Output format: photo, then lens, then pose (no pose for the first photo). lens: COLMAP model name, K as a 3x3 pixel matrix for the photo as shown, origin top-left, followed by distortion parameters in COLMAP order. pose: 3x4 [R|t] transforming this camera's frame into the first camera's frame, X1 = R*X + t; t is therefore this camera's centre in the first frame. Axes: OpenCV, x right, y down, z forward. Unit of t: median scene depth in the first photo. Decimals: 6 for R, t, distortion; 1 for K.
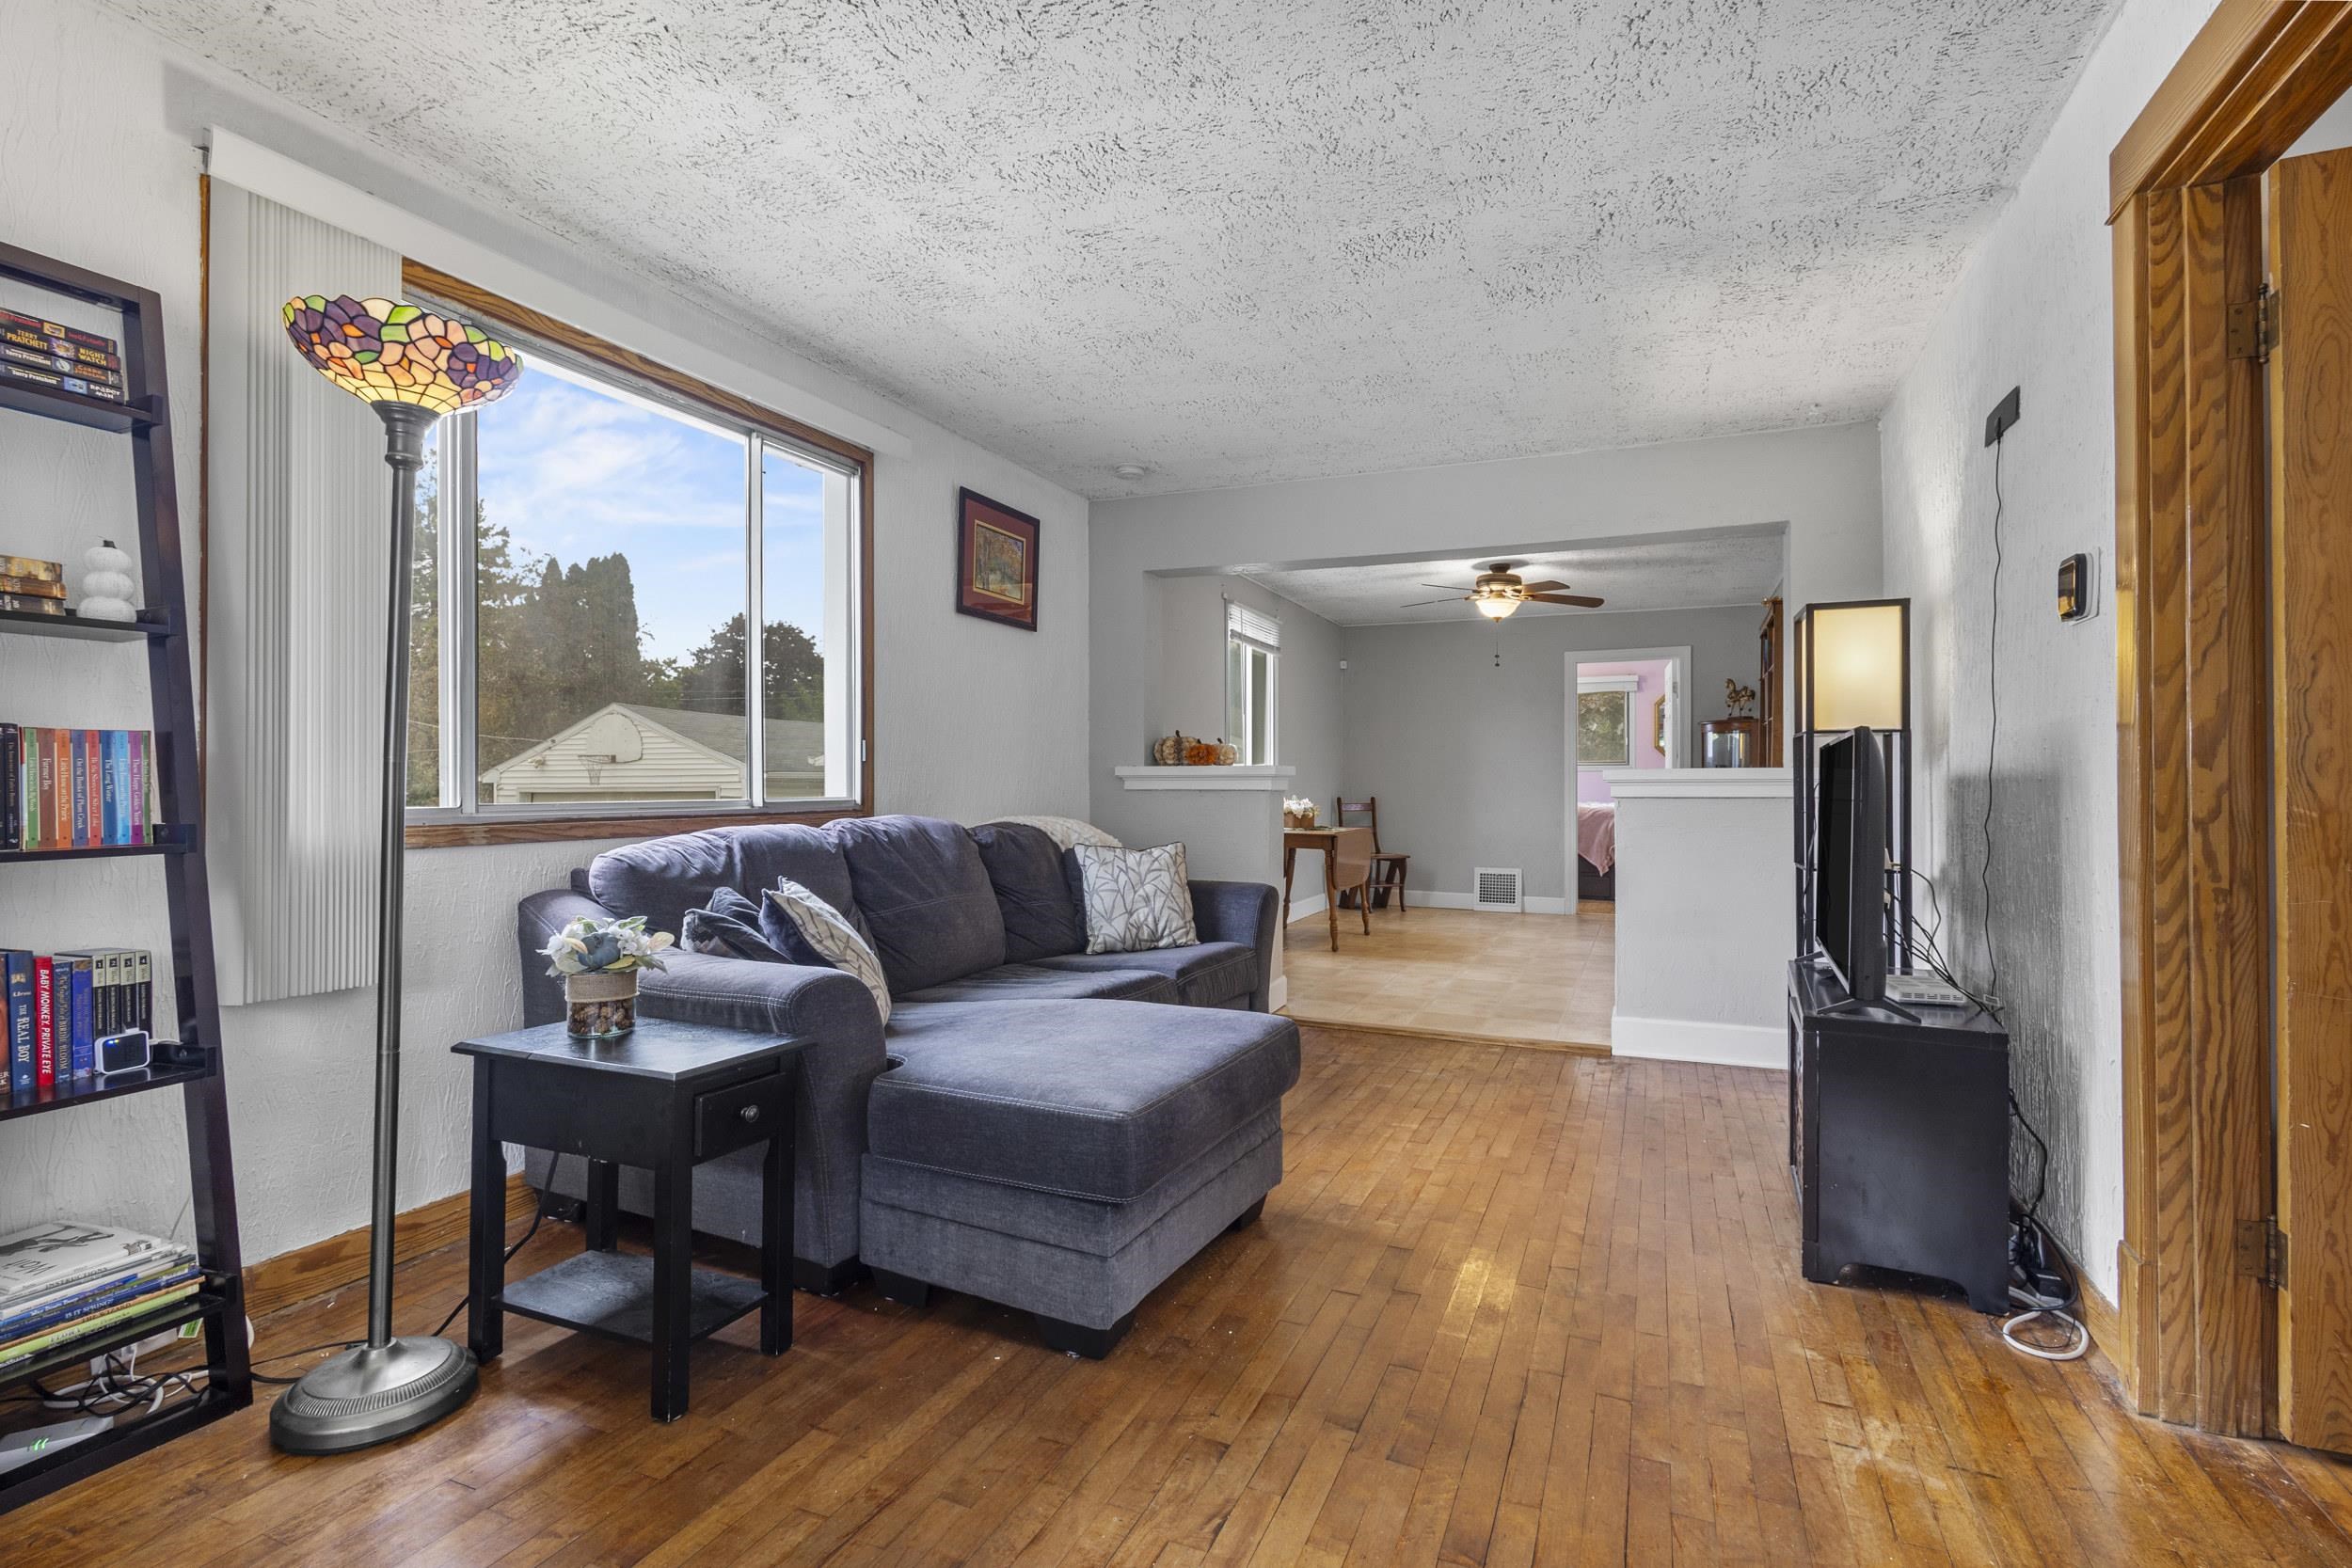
lens RADIAL K [[1098.4, 0, 1183.7], [0, 1098.4, 782.5], [0, 0, 1]] dist [0.008613, -0.001624]
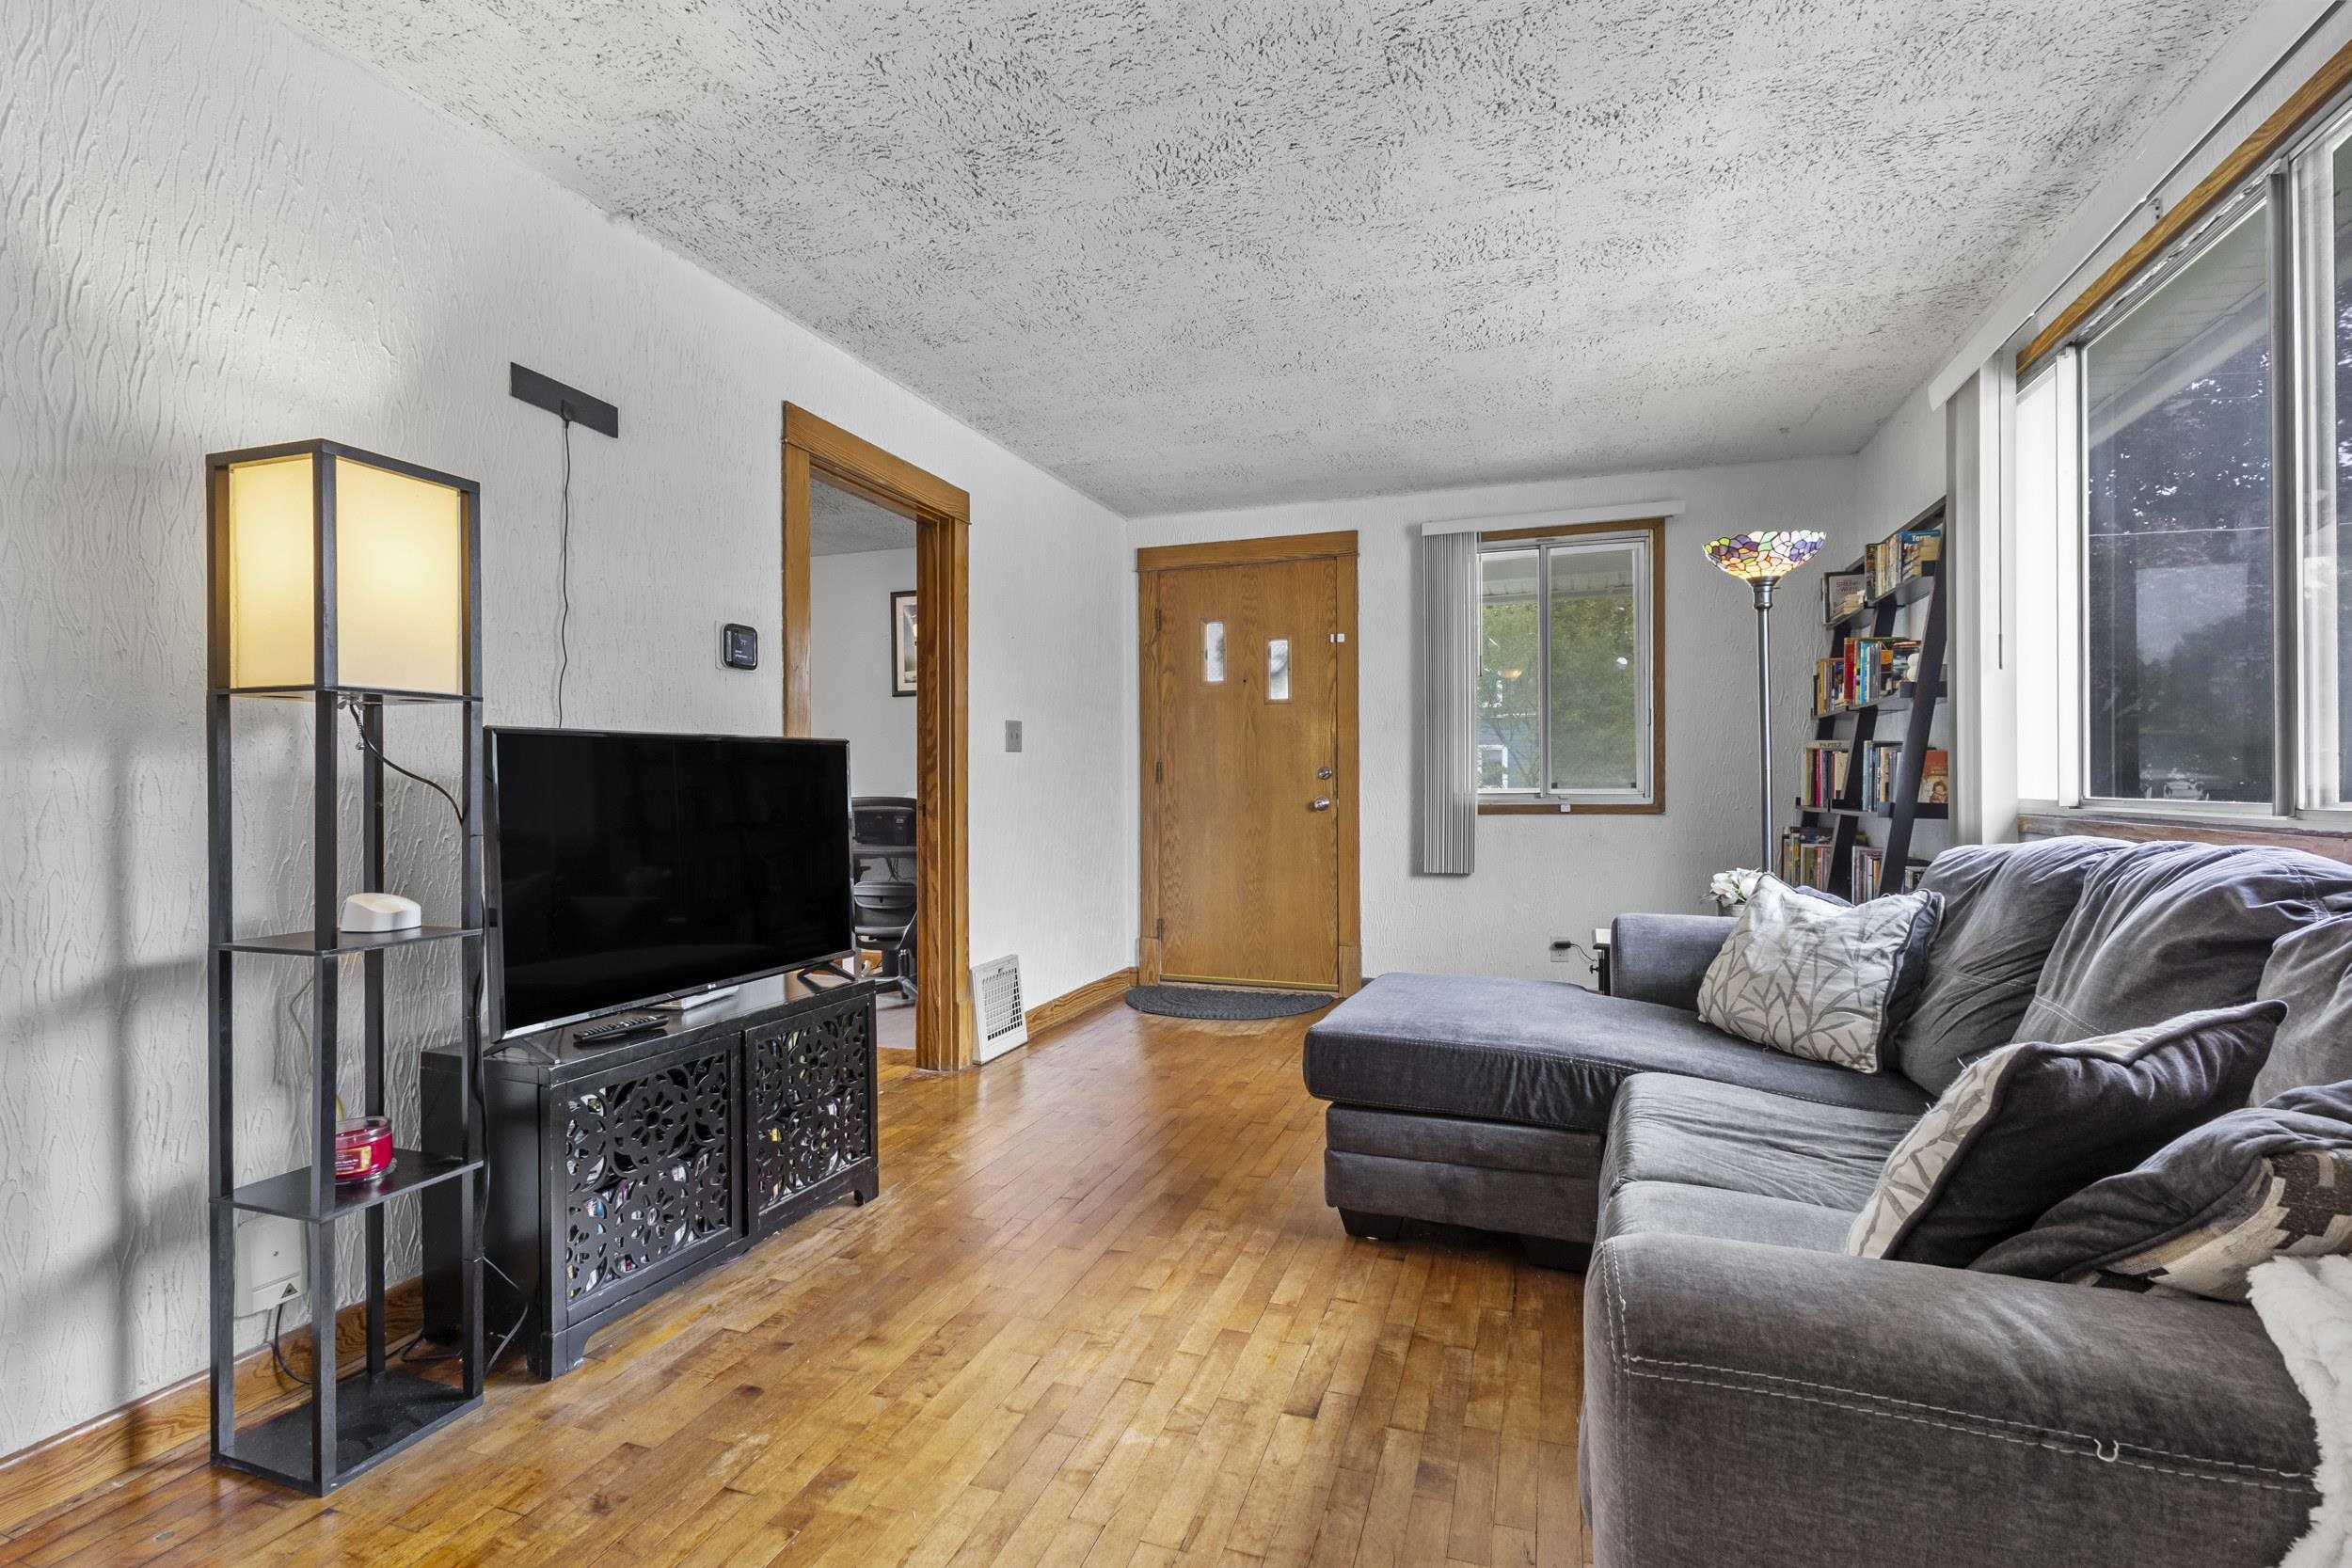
lens RADIAL K [[1080.2, 0, 1140.4], [0, 1080.2, 780.3], [0, 0, 1]] dist [0.002647, 0.000039]
pose [[-0.999078, 0.003966, -0.042750, 0.274457], [0.004320, 0.999957, -0.008190, 0.006060], [0.042716, -0.008367, -0.999052, 1.846604]]
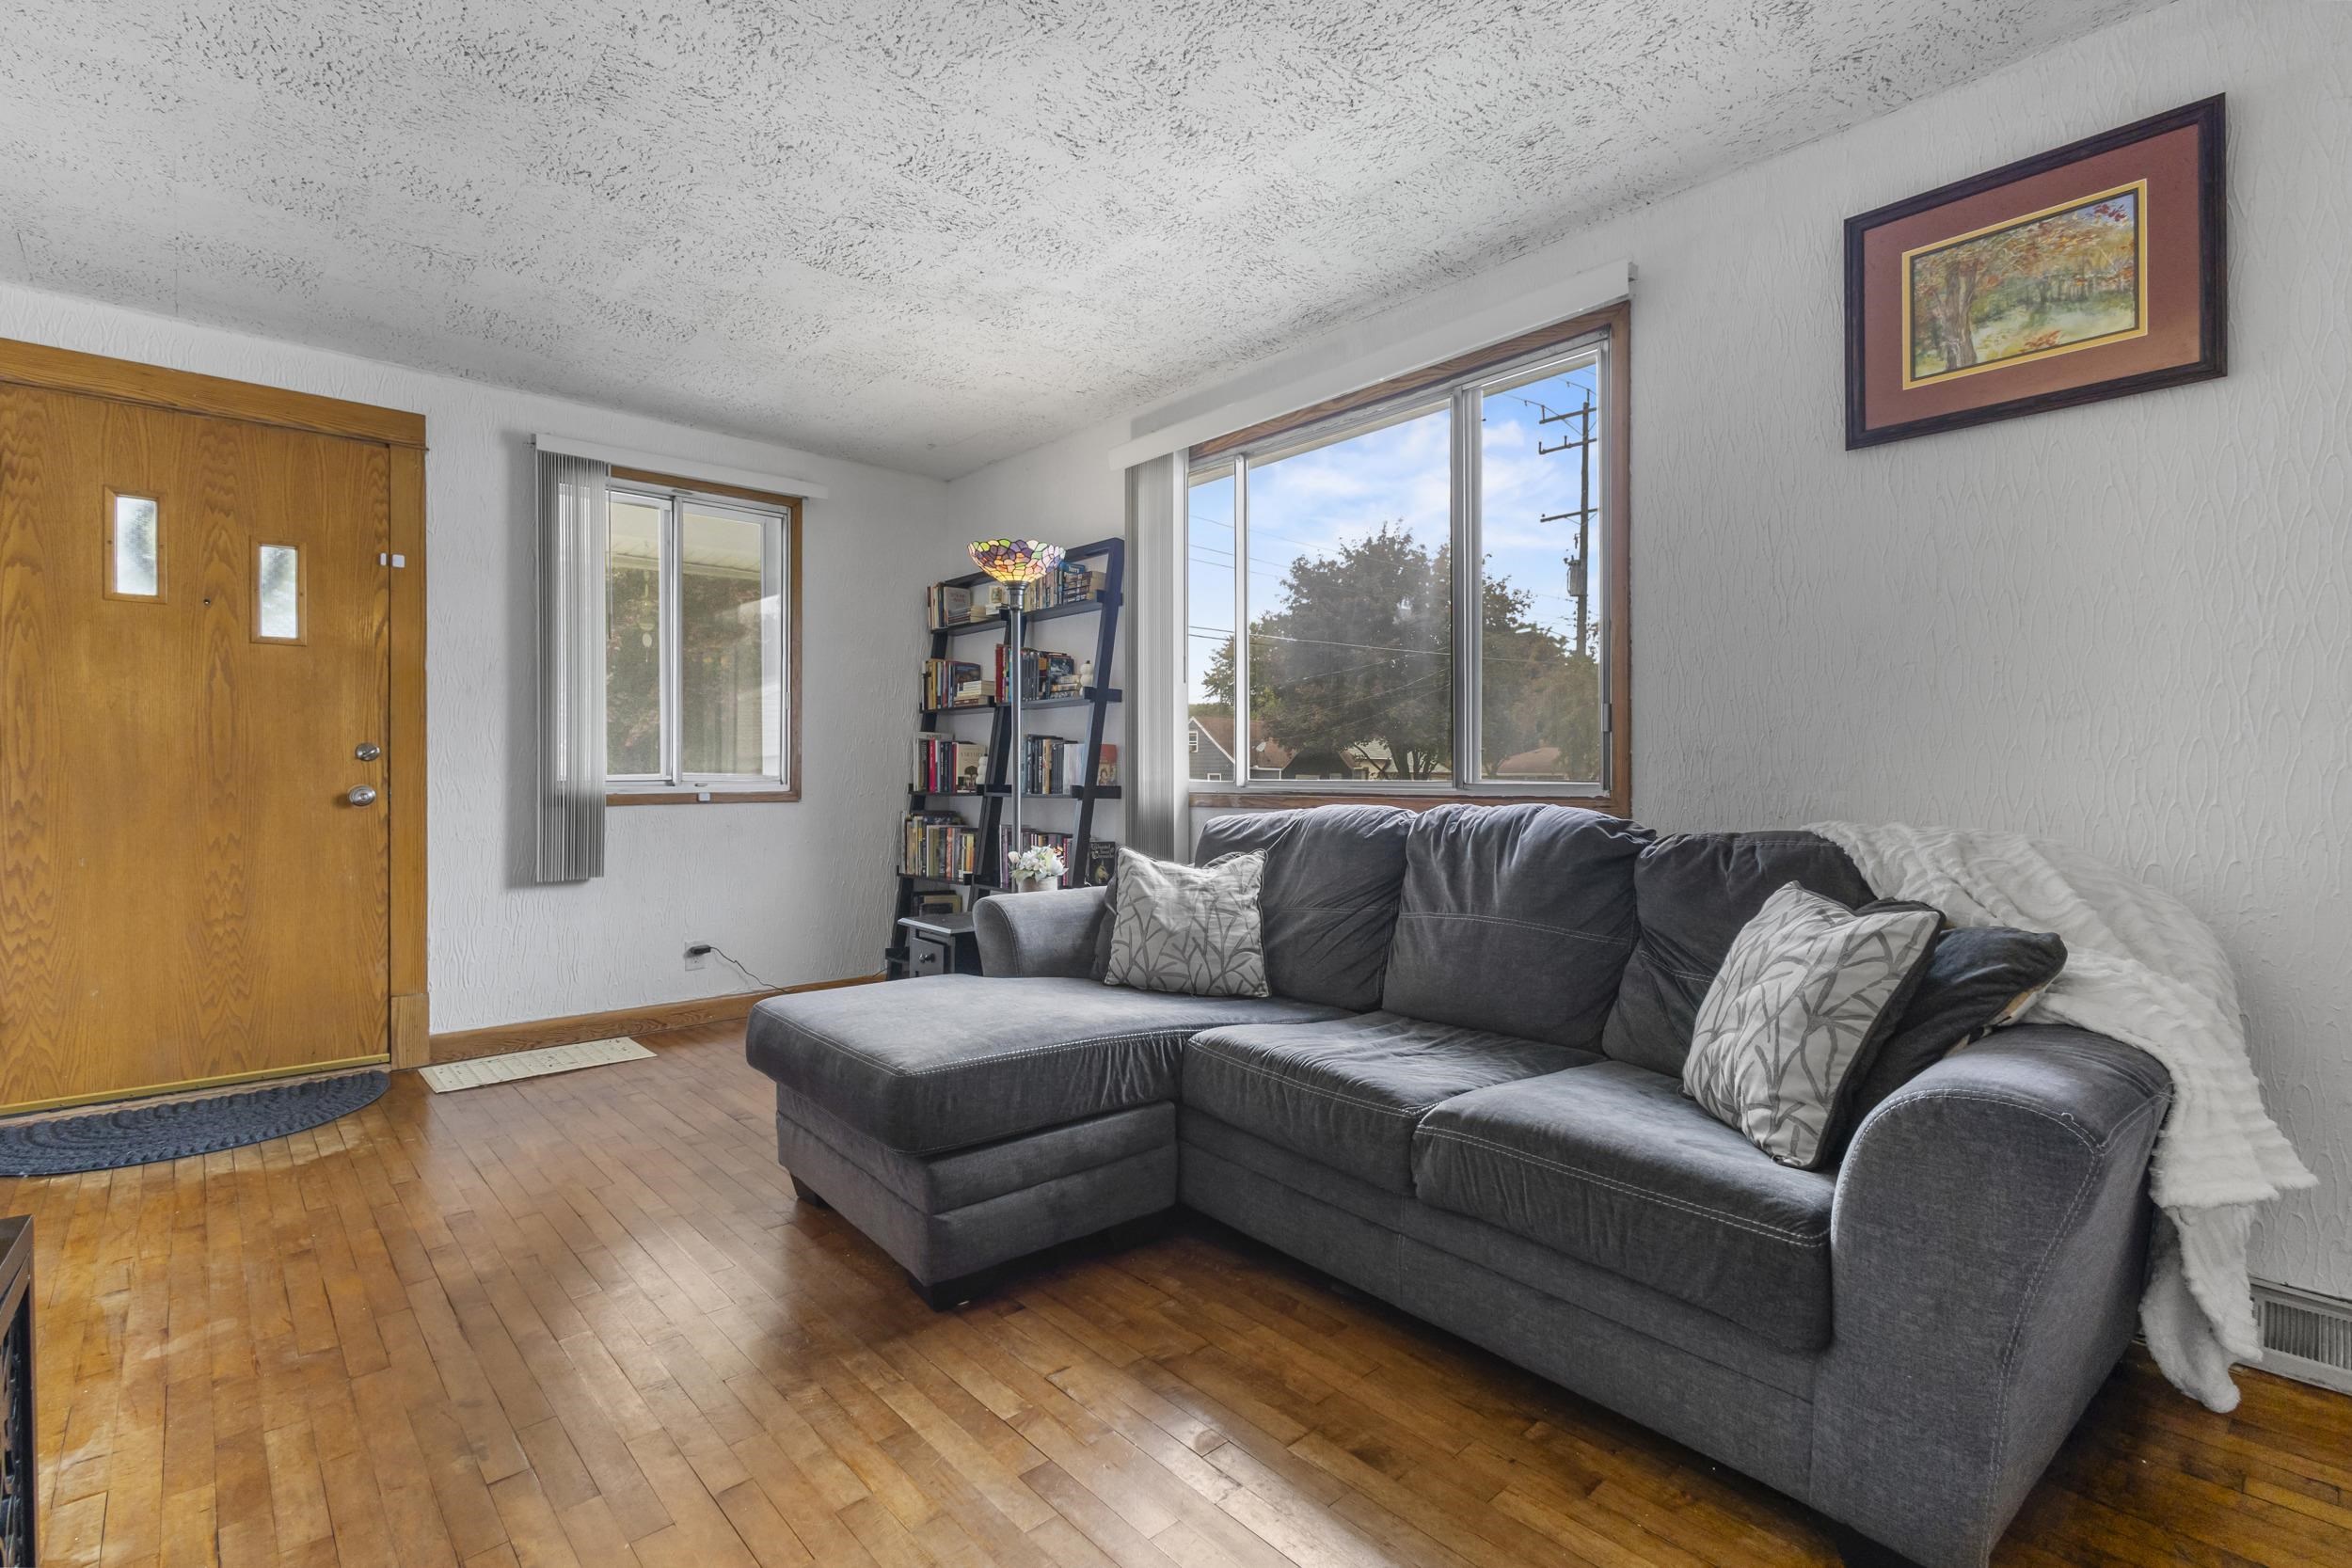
lens RADIAL K [[1100.2, 0, 1172.8], [0, 1100.2, 777.4], [0, 0, 1]] dist [0.001754, -0.000052]
pose [[-0.420651, 0.002038, -0.907220, 0.675255], [0.003416, 0.999994, 0.000662, 0.012980], [0.907216, -0.002821, -0.420655, 1.416463]]
